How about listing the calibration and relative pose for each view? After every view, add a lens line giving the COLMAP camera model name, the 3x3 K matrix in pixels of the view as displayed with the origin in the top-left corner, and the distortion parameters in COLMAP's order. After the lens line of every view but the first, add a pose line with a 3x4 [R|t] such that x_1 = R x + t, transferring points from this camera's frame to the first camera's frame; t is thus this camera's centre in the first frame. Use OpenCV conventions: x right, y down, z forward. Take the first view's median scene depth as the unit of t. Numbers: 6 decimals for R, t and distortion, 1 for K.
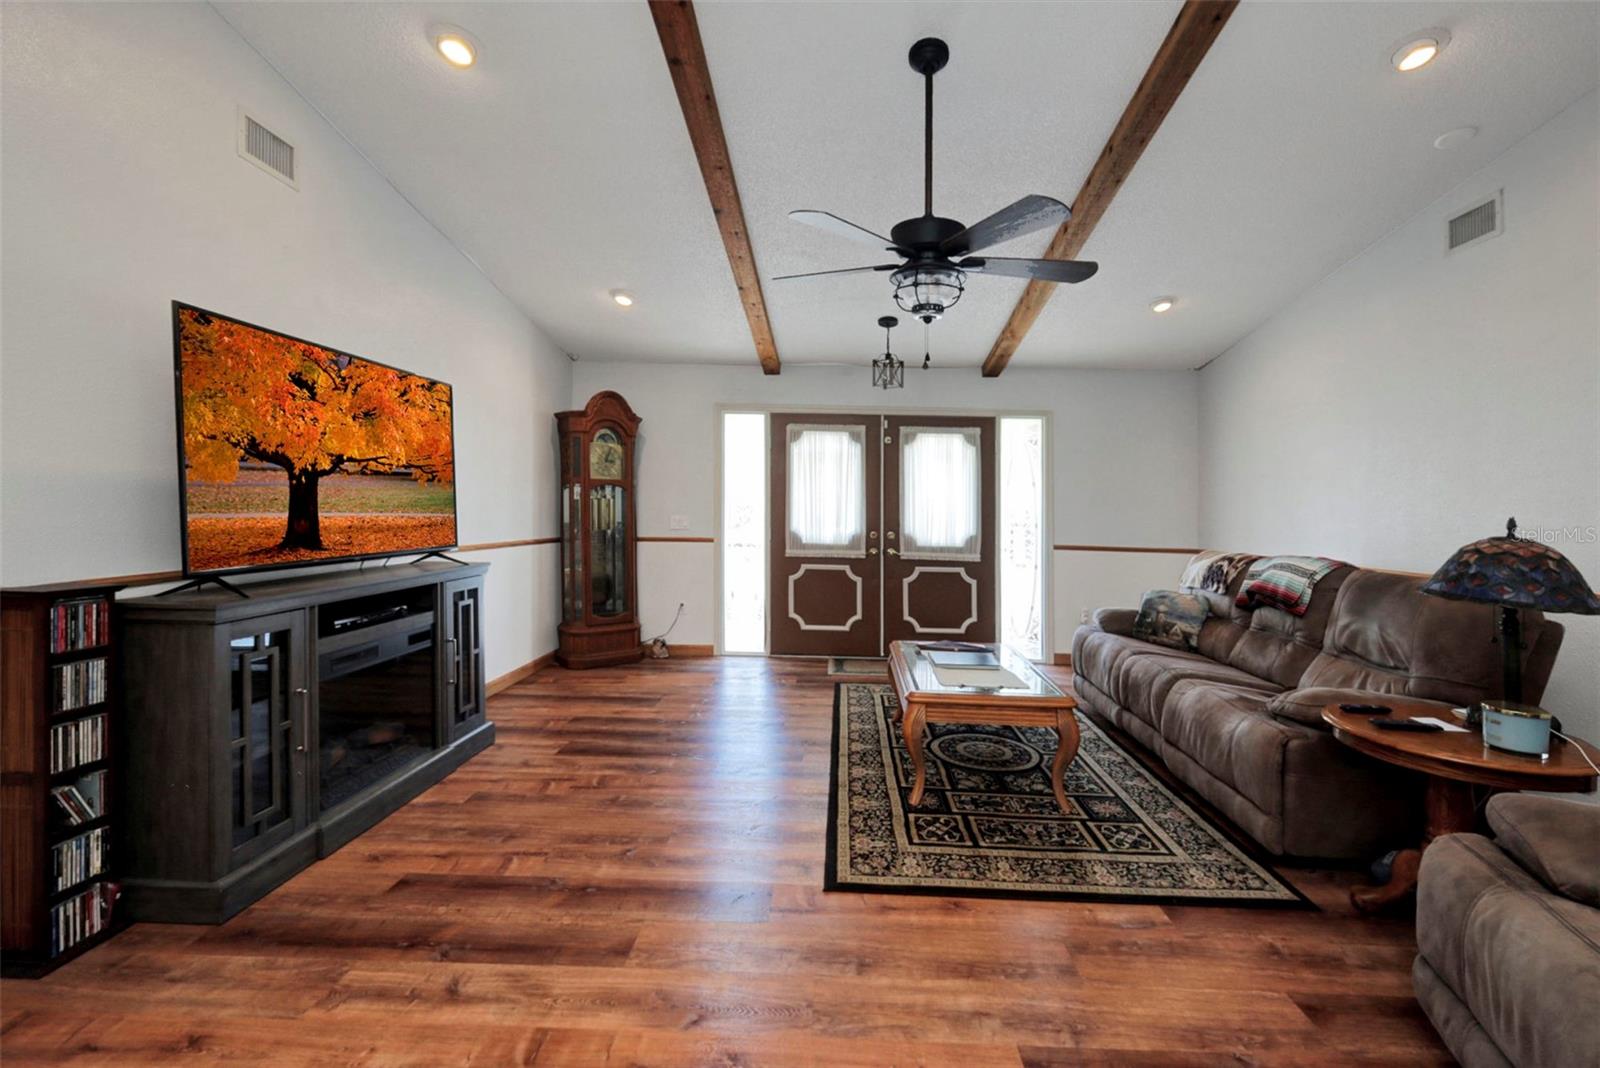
lens RADIAL K [[716.0, 0, 821.0], [0, 716.0, 514.2], [0, 0, 1]] dist [0.004129, -0.000826]
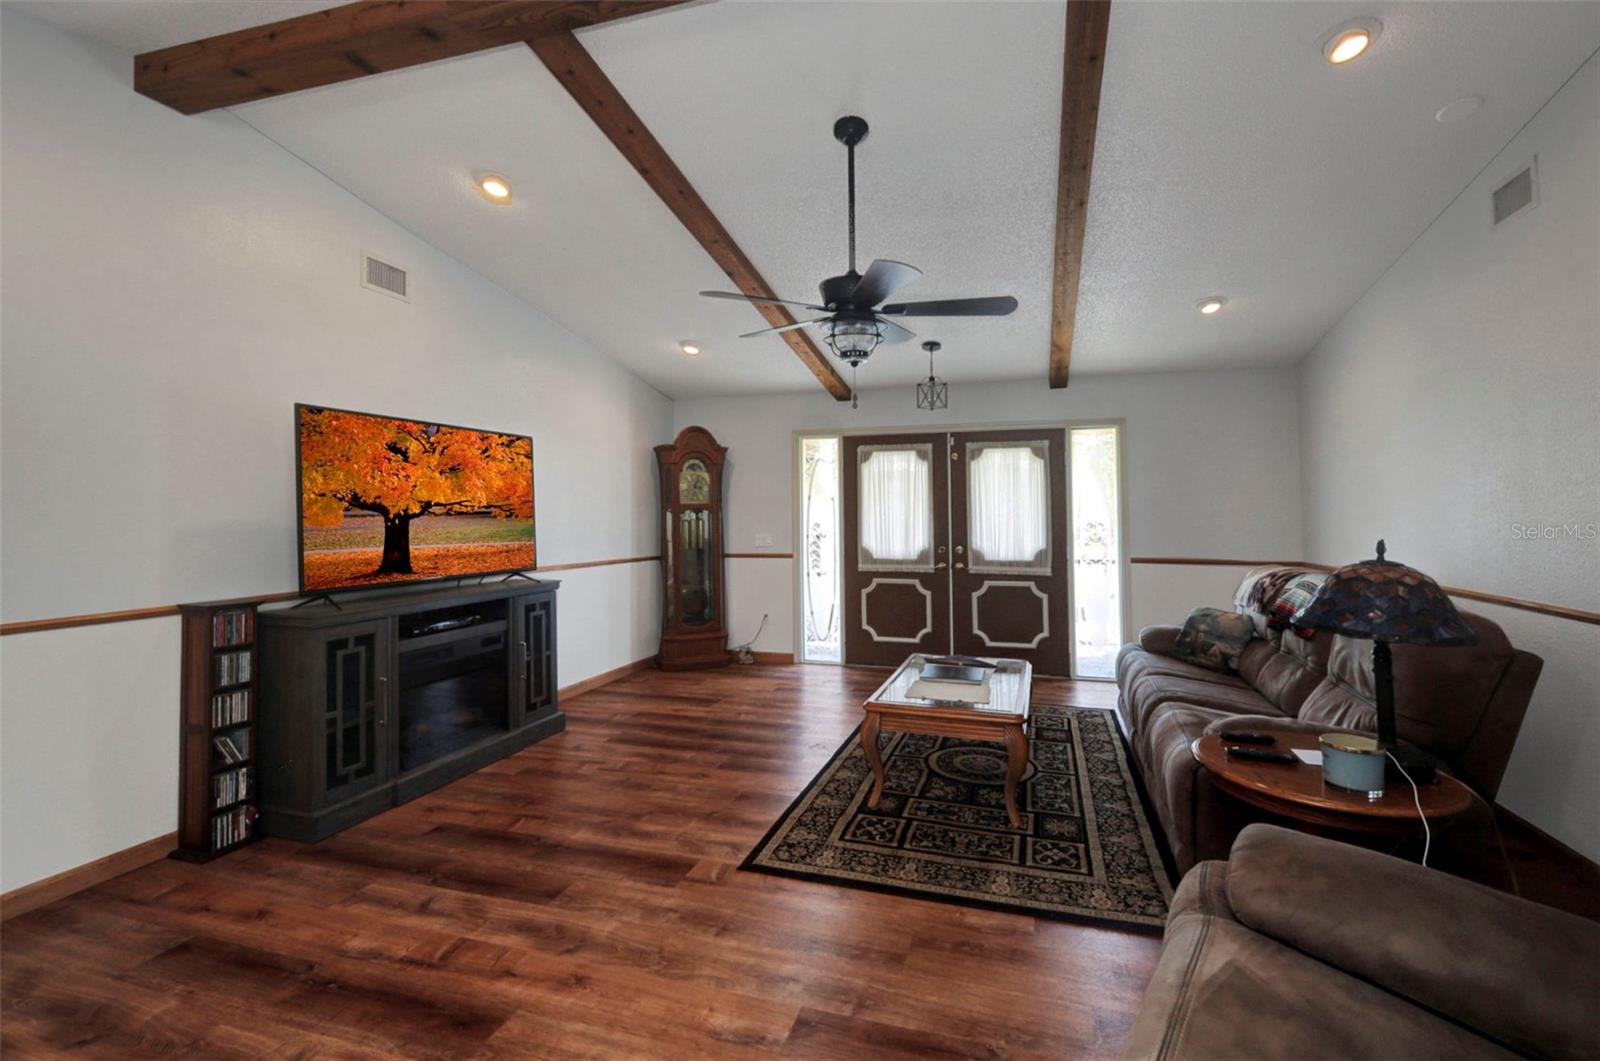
lens RADIAL K [[716.0, 0, 818.3], [0, 716.0, 501.6], [0, 0, 1]] dist [0.004129, -0.000826]
pose [[0.963260, -0.029626, -0.266932, 0.384498], [0.021951, 0.999257, -0.031694, -0.024386], [0.267672, 0.024670, 0.963194, -0.080611]]
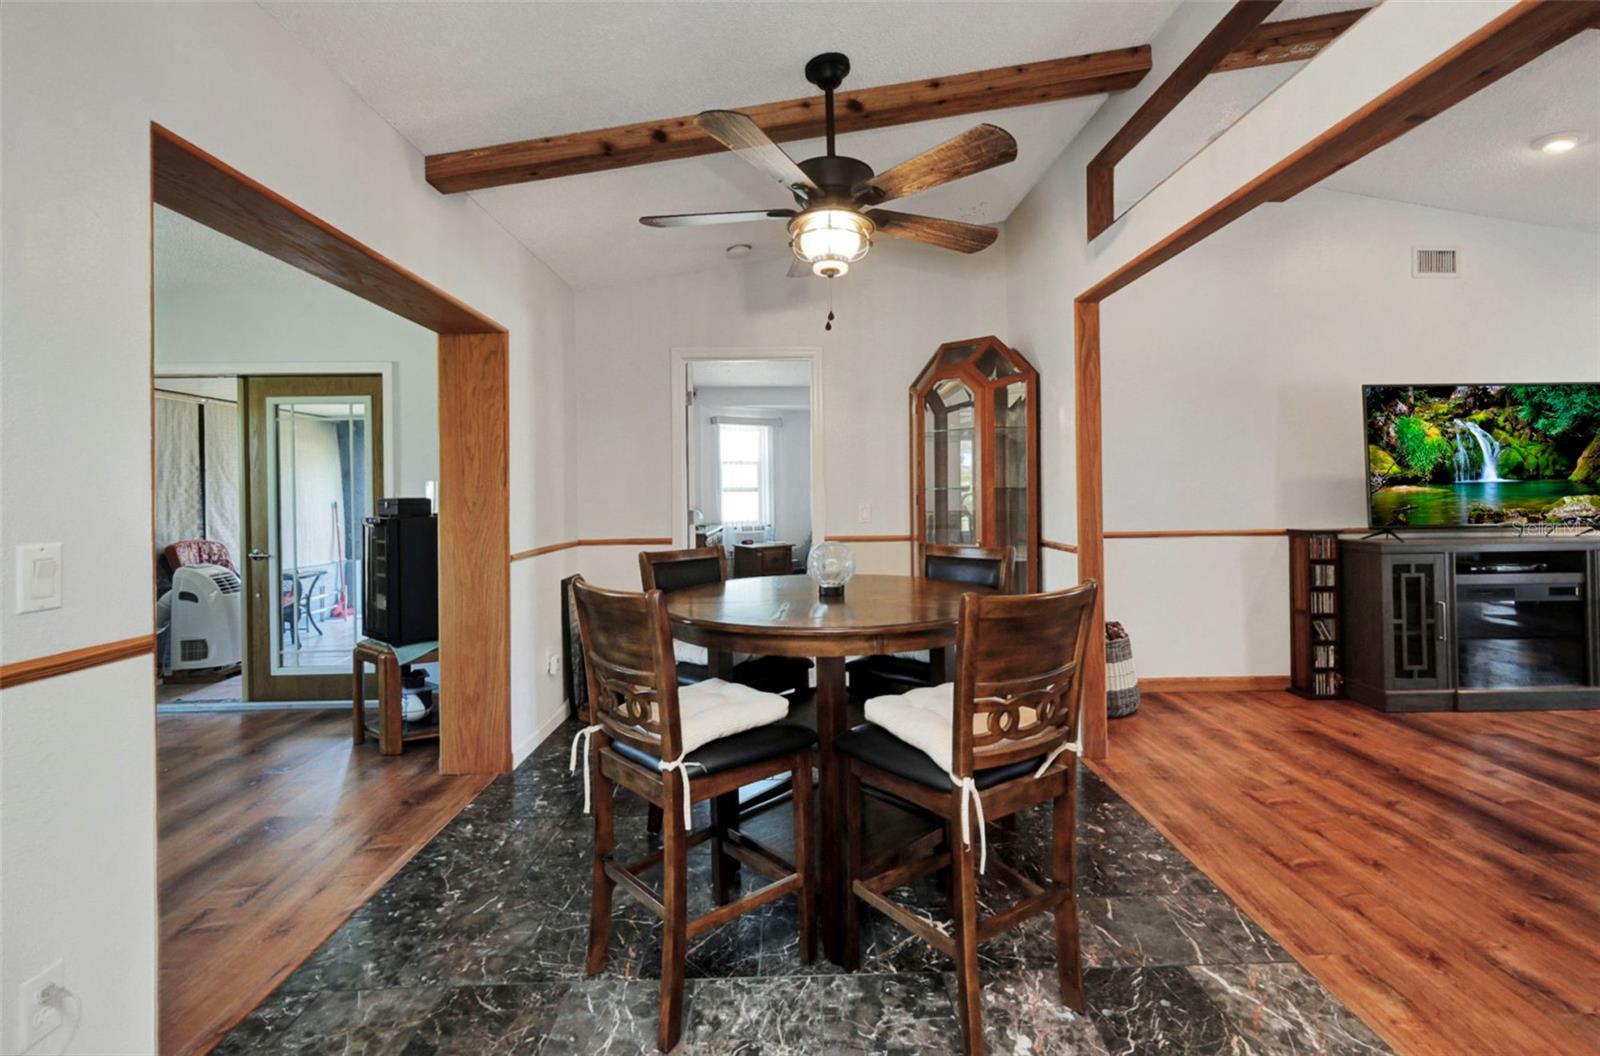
lens RADIAL K [[713.0, 0, 798.4], [0, 713.0, 489.4], [0, 0, 1]] dist [-0.000382, -0.000090]
pose [[0.042807, -0.020595, -0.998871, 0.737280], [0.003151, 0.999785, -0.020479, 0.013302], [0.999078, -0.002271, 0.042863, -0.468635]]
